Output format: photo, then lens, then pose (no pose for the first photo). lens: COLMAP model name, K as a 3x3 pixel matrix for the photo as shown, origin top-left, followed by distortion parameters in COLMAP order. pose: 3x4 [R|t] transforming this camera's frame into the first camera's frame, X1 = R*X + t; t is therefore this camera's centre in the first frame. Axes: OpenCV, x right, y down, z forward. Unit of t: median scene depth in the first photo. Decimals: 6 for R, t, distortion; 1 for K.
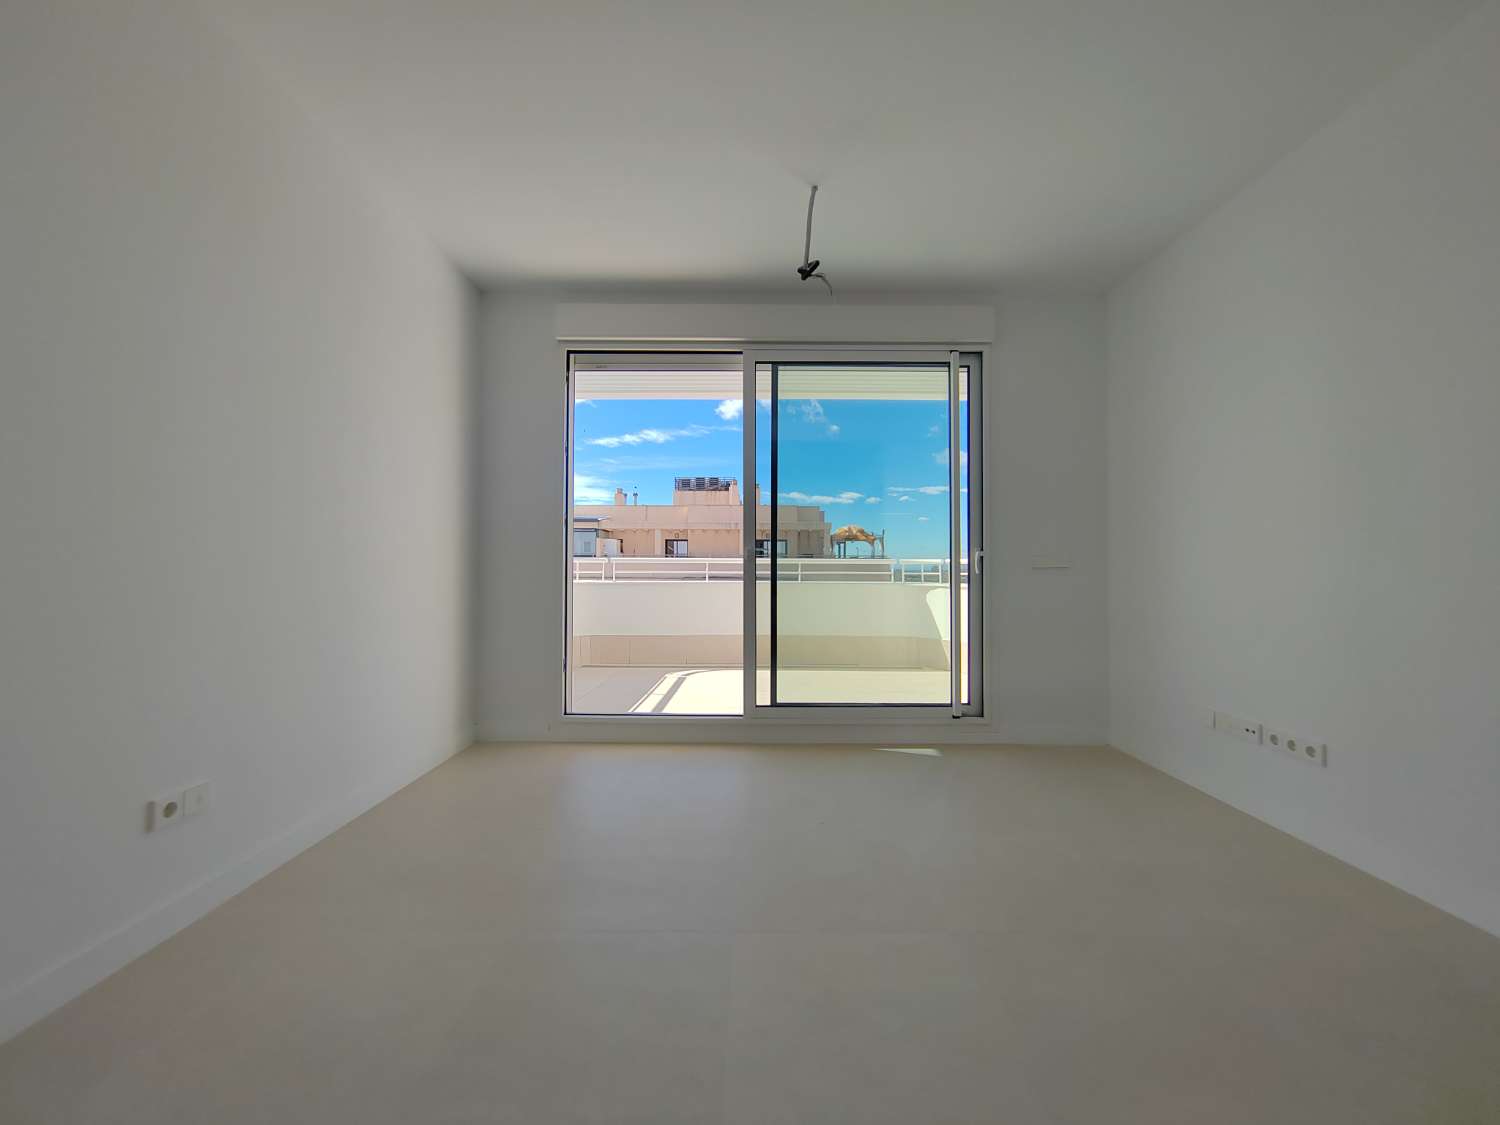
lens RADIAL K [[575.9, 0, 749.9], [0, 575.9, 560.1], [0, 0, 1]] dist [0.000257, 0.004855]
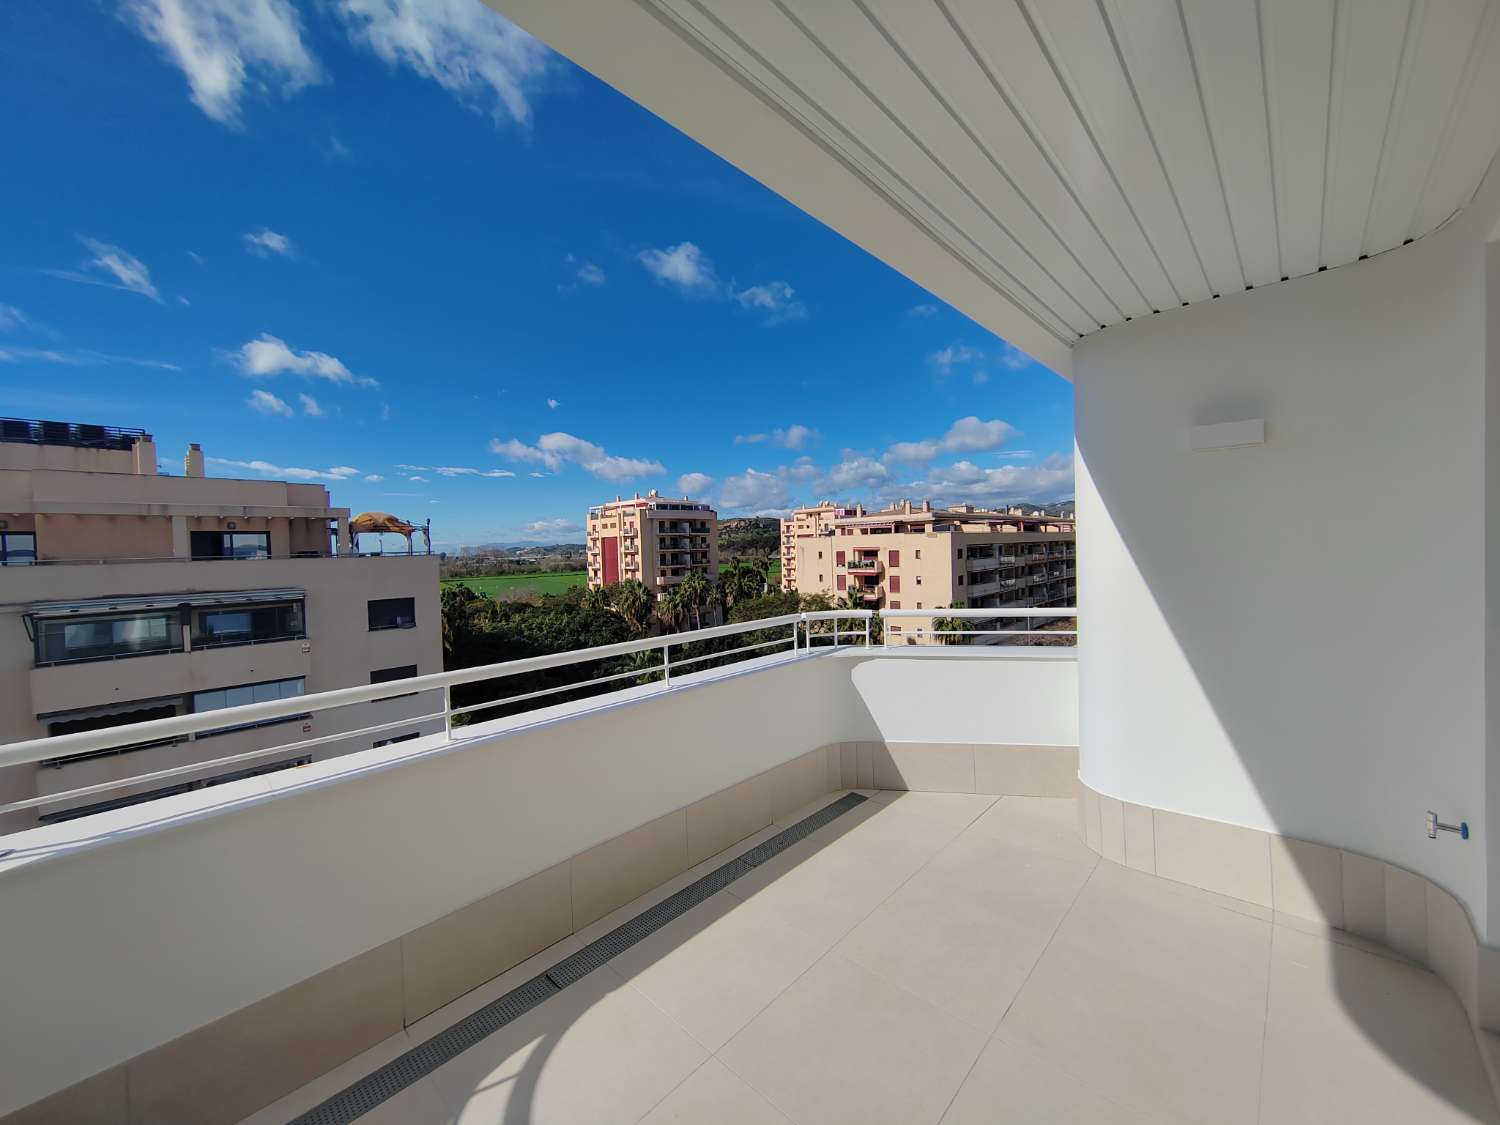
lens RADIAL K [[575.9, 0, 749.9], [0, 575.9, 560.1], [0, 0, 1]] dist [0.000257, 0.004855]
pose [[0.694543, -0.042584, 0.718190, -0.244248], [0.023352, 0.999055, 0.036654, -0.096035], [-0.719072, -0.008687, 0.694881, 0.823489]]
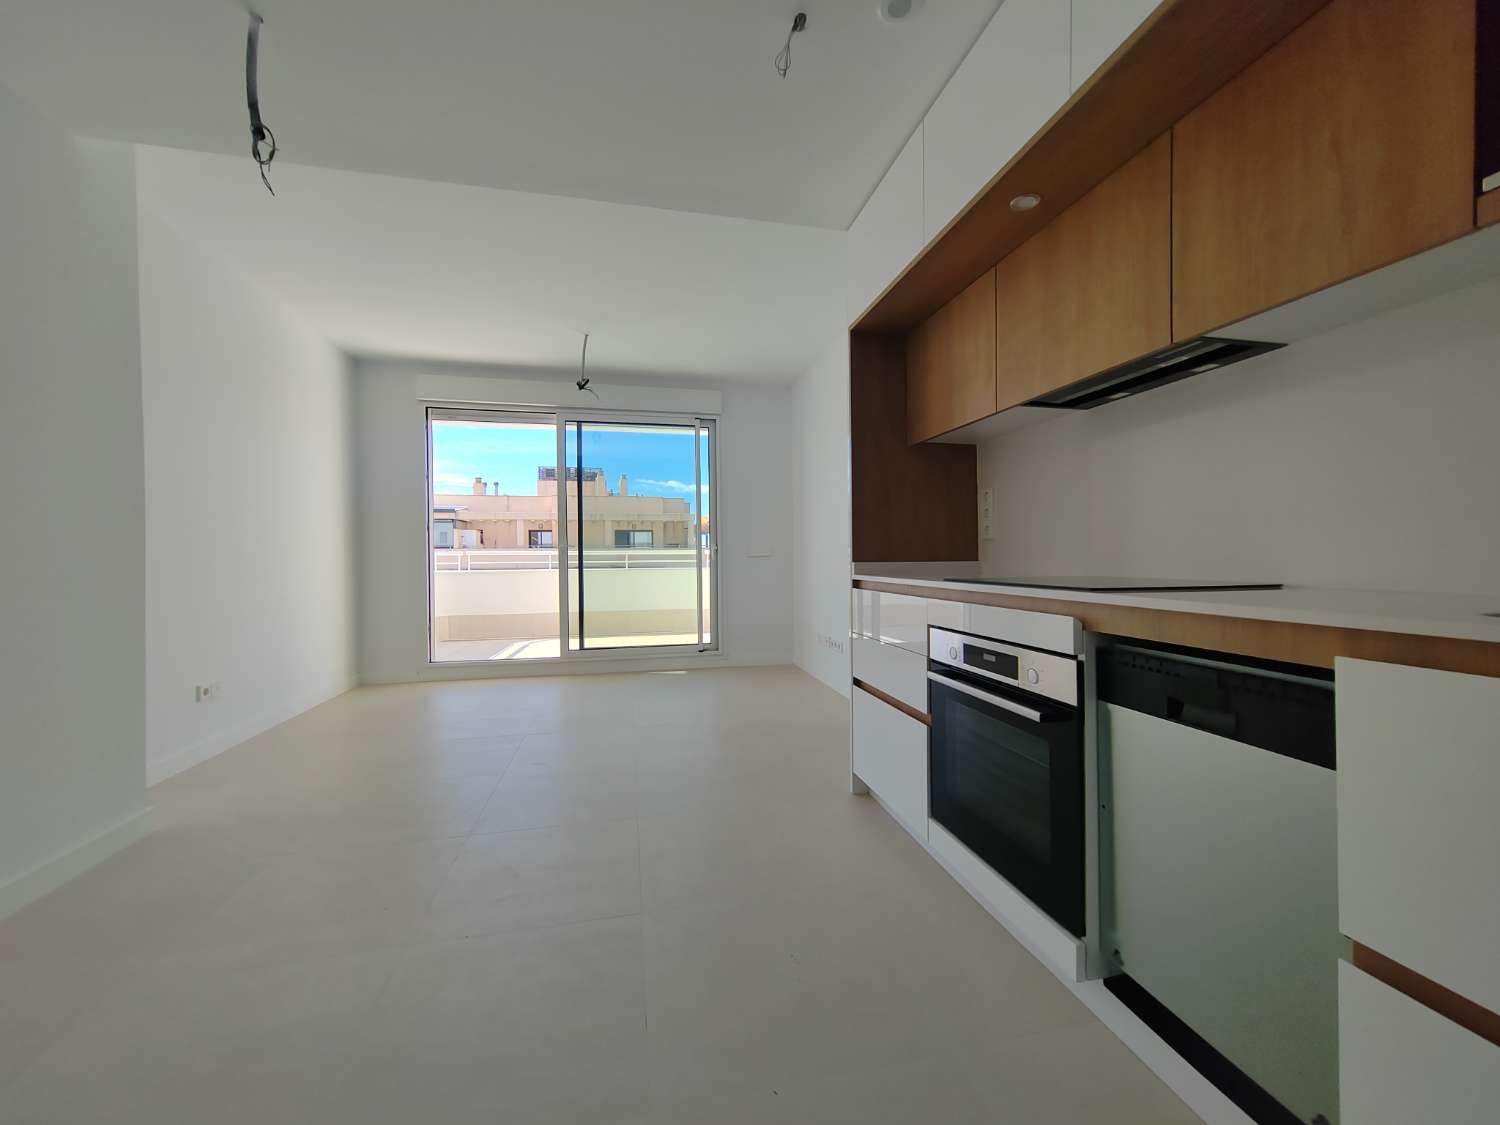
lens RADIAL K [[575.9, 0, 749.9], [0, 575.9, 560.1], [0, 0, 1]] dist [0.000257, 0.004855]
pose [[0.977254, -0.013854, 0.211618, 0.109590], [0.009710, 0.999740, 0.020610, -0.006491], [-0.211848, -0.018087, 0.977135, -0.392289]]
